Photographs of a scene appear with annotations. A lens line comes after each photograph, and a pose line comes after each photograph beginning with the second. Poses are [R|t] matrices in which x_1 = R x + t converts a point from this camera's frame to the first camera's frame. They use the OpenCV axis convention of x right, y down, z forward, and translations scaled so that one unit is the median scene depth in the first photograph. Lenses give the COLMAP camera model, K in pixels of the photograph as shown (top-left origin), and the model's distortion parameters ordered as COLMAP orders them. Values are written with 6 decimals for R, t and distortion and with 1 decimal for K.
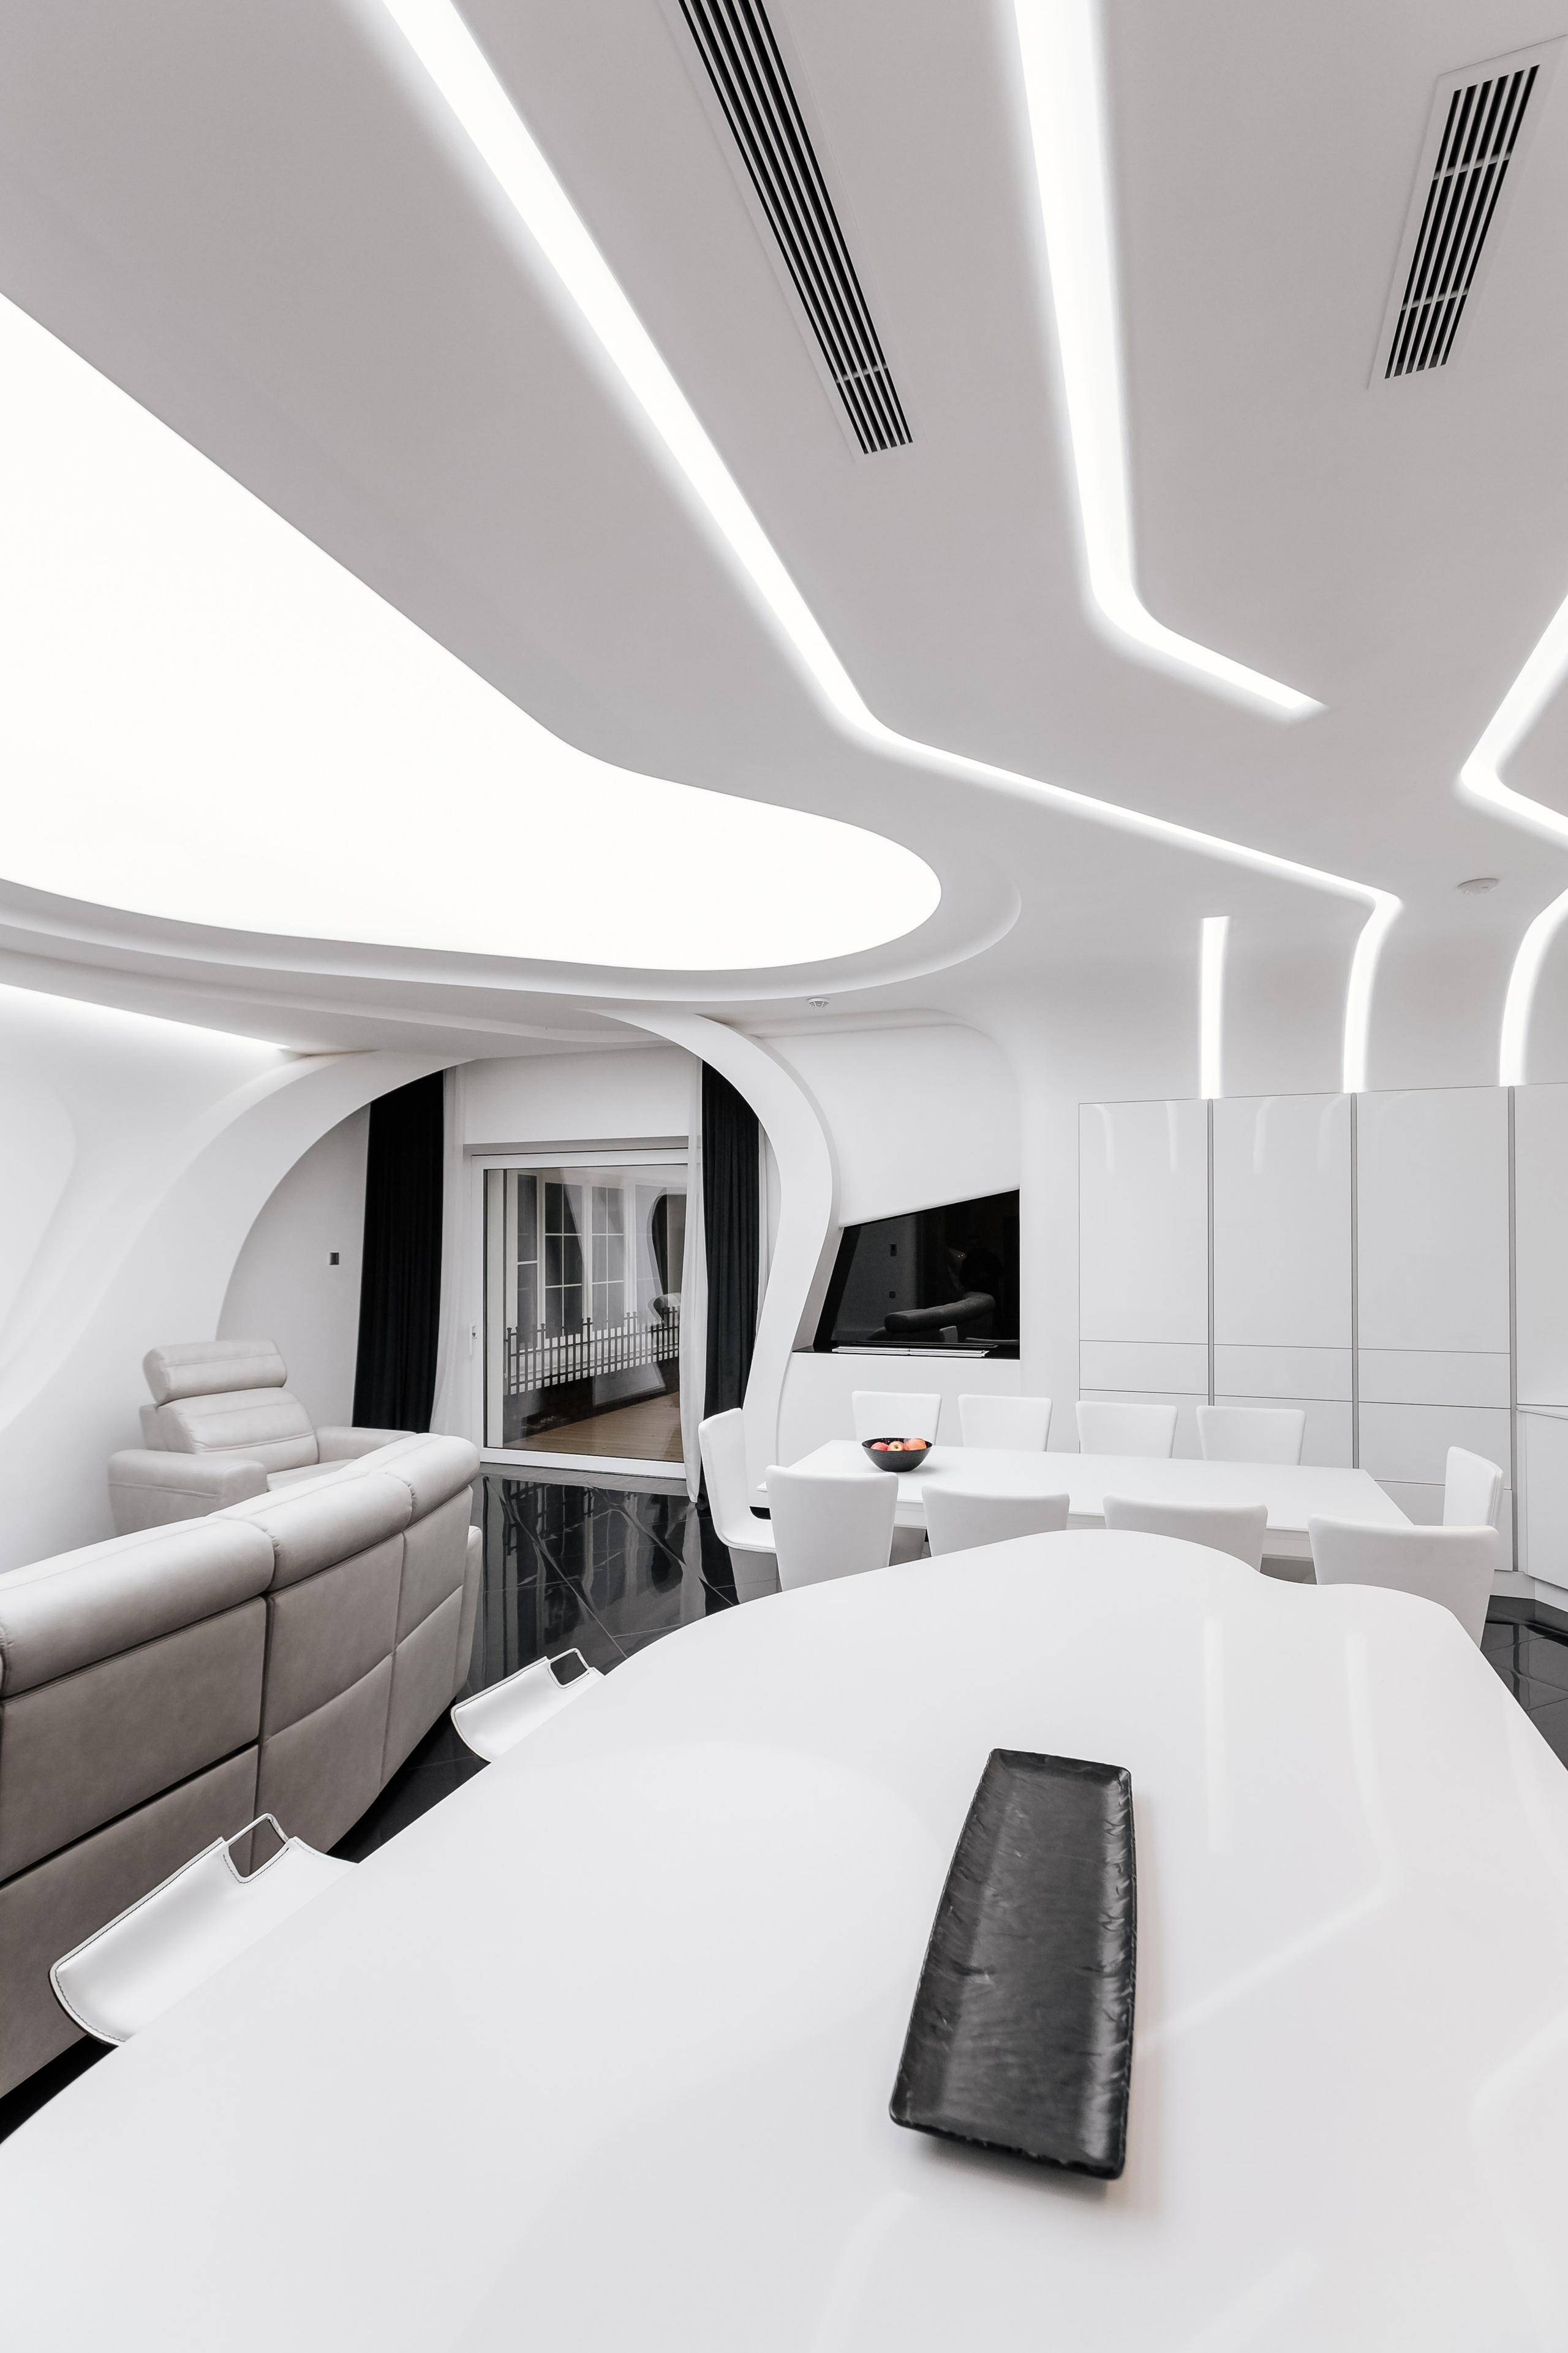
lens RADIAL K [[1042.8, 0, 782.6], [0, 1042.8, 1239.4], [0, 0, 1]] dist [0.000285, 0.000086]
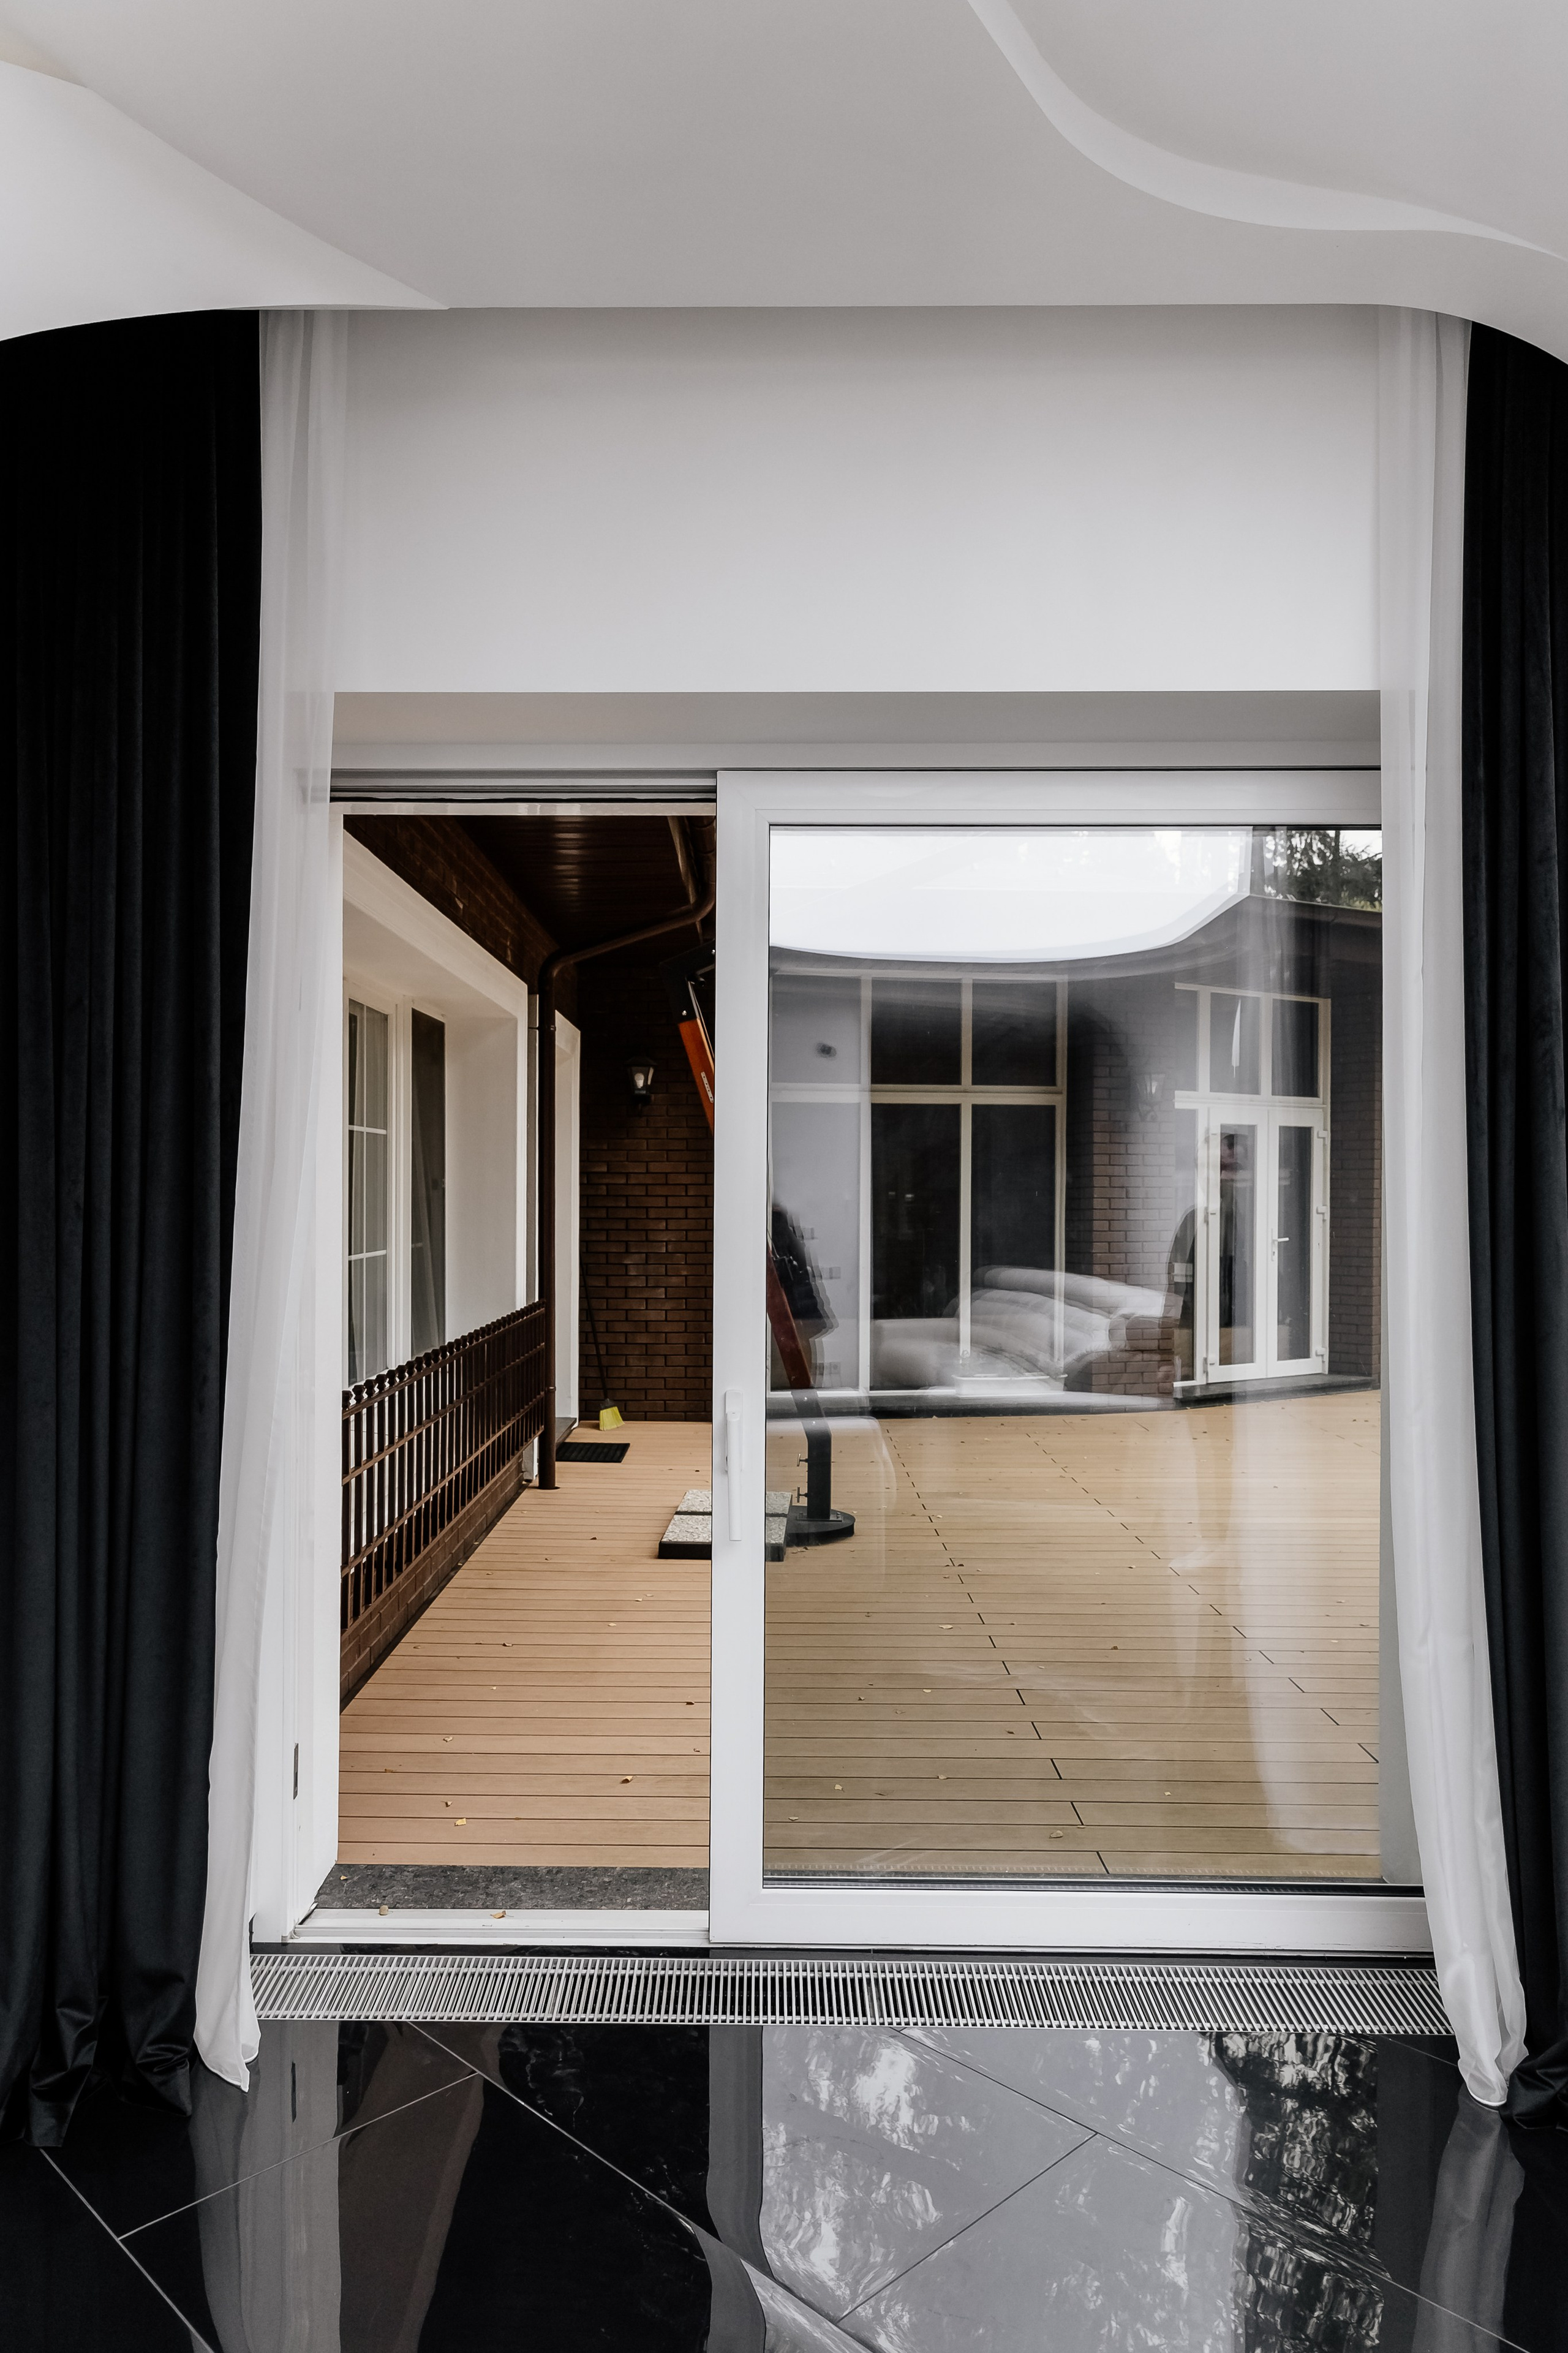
lens RADIAL K [[1564.7, 0, 774.4], [0, 1564.7, 1192.8], [0, 0, 1]] dist [0.004126, 0.001445]
pose [[0.947031, 0.002753, 0.321129, -0.252568], [-0.004534, 0.999978, 0.004800, 0.020232], [-0.321109, -0.006001, 0.947023, 0.534724]]
